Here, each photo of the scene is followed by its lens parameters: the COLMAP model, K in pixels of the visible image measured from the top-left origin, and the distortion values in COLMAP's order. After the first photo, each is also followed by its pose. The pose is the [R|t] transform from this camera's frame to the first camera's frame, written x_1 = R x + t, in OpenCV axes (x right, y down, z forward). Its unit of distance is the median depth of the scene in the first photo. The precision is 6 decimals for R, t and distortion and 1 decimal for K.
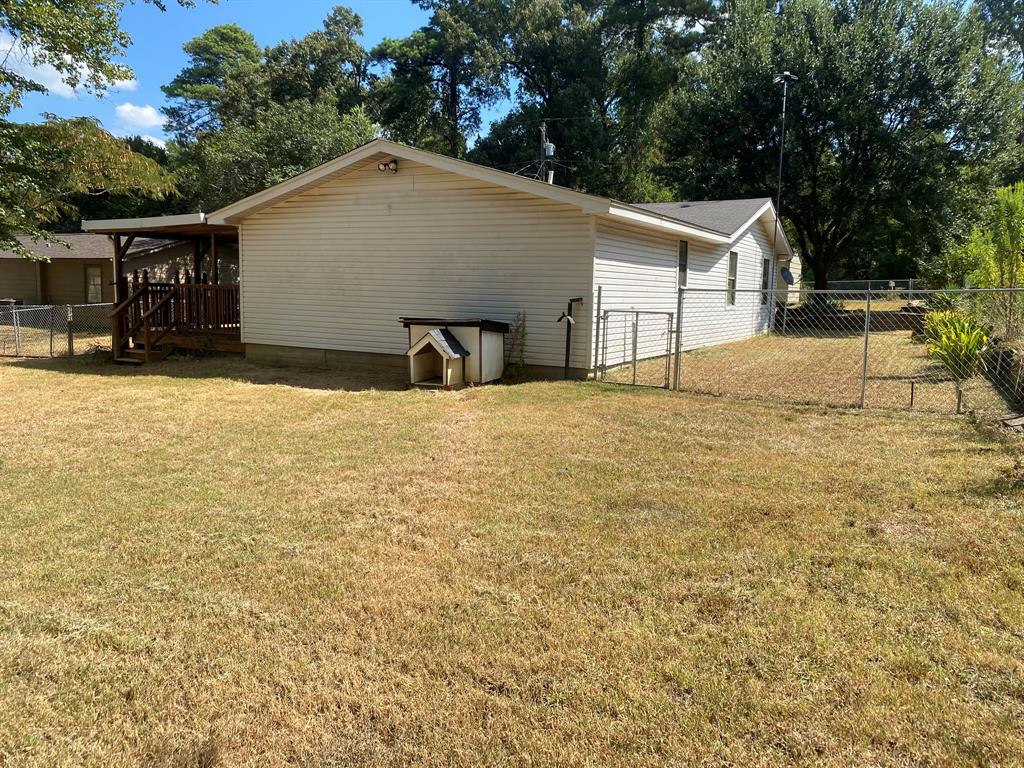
lens RADIAL K [[791.0, 0, 511.8], [0, 791.0, 377.5], [0, 0, 1]] dist [0.089576, -0.094588]
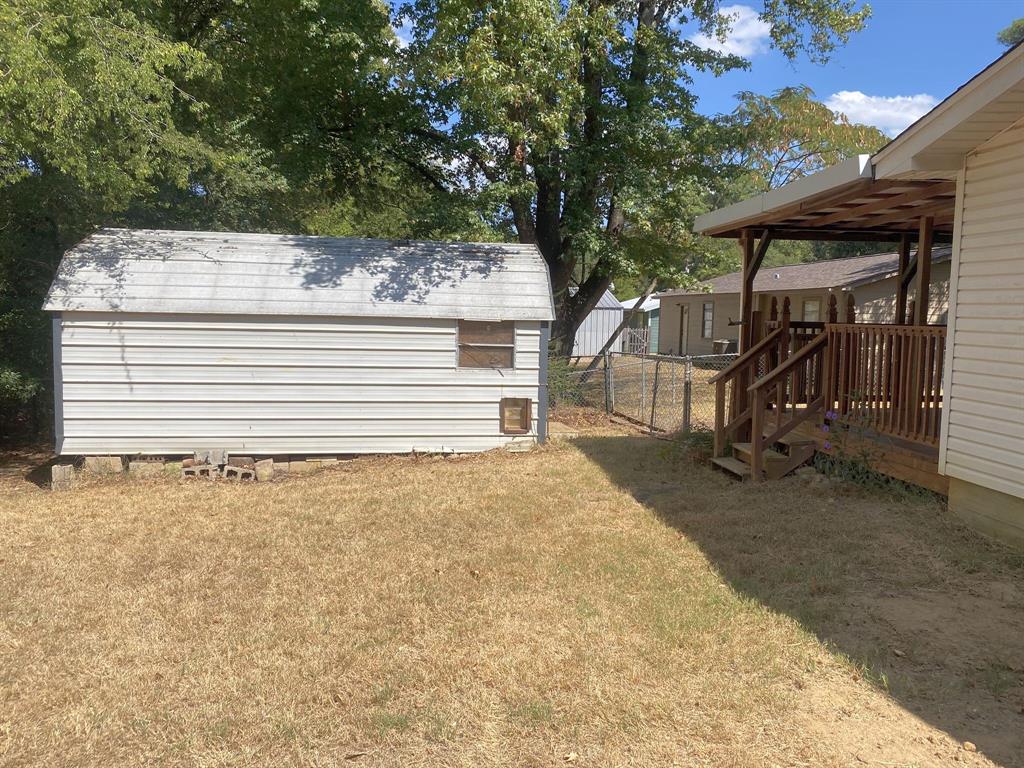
lens RADIAL K [[791.0, 0, 513.5], [0, 791.0, 374.6], [0, 0, 1]] dist [0.089576, -0.094588]
pose [[0.612562, 0.063210, -0.787891, -0.161442], [-0.102121, 0.994772, 0.000411, -0.072825], [0.783798, 0.080209, 0.615814, 0.603981]]
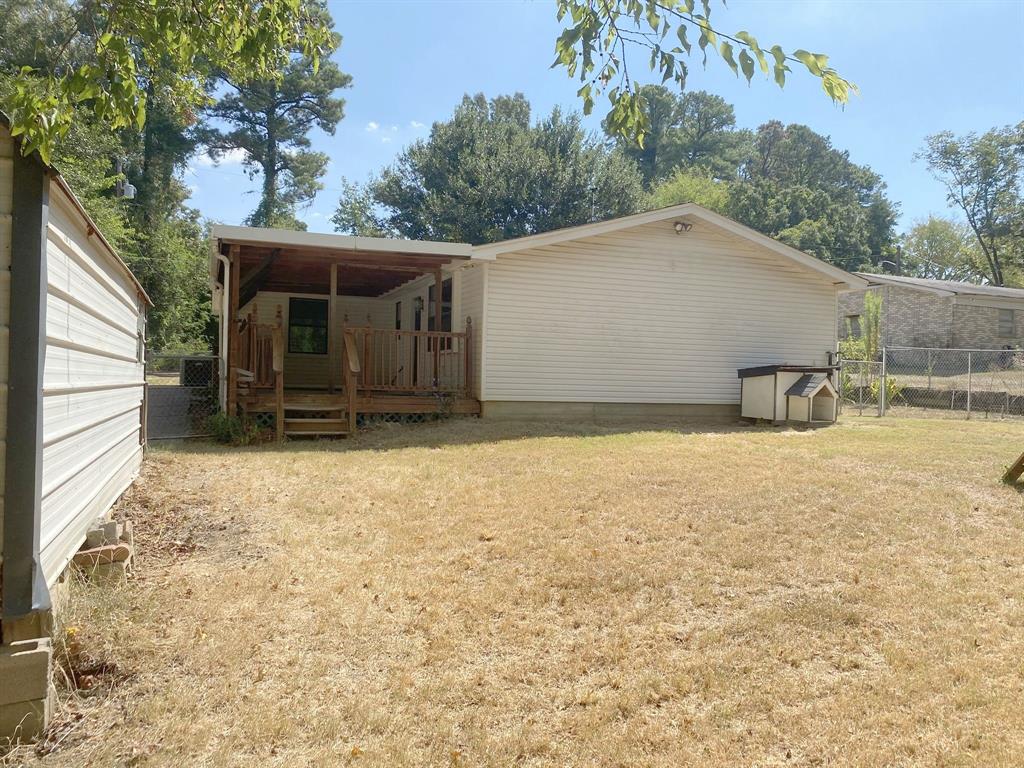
lens RADIAL K [[791.0, 0, 514.0], [0, 791.0, 386.3], [0, 0, 1]] dist [0.089576, -0.094588]
pose [[0.640051, -0.004866, 0.768317, -0.991036], [0.082618, 0.994618, -0.062527, -0.003066], [-0.763877, 0.103497, 0.637009, 0.449642]]
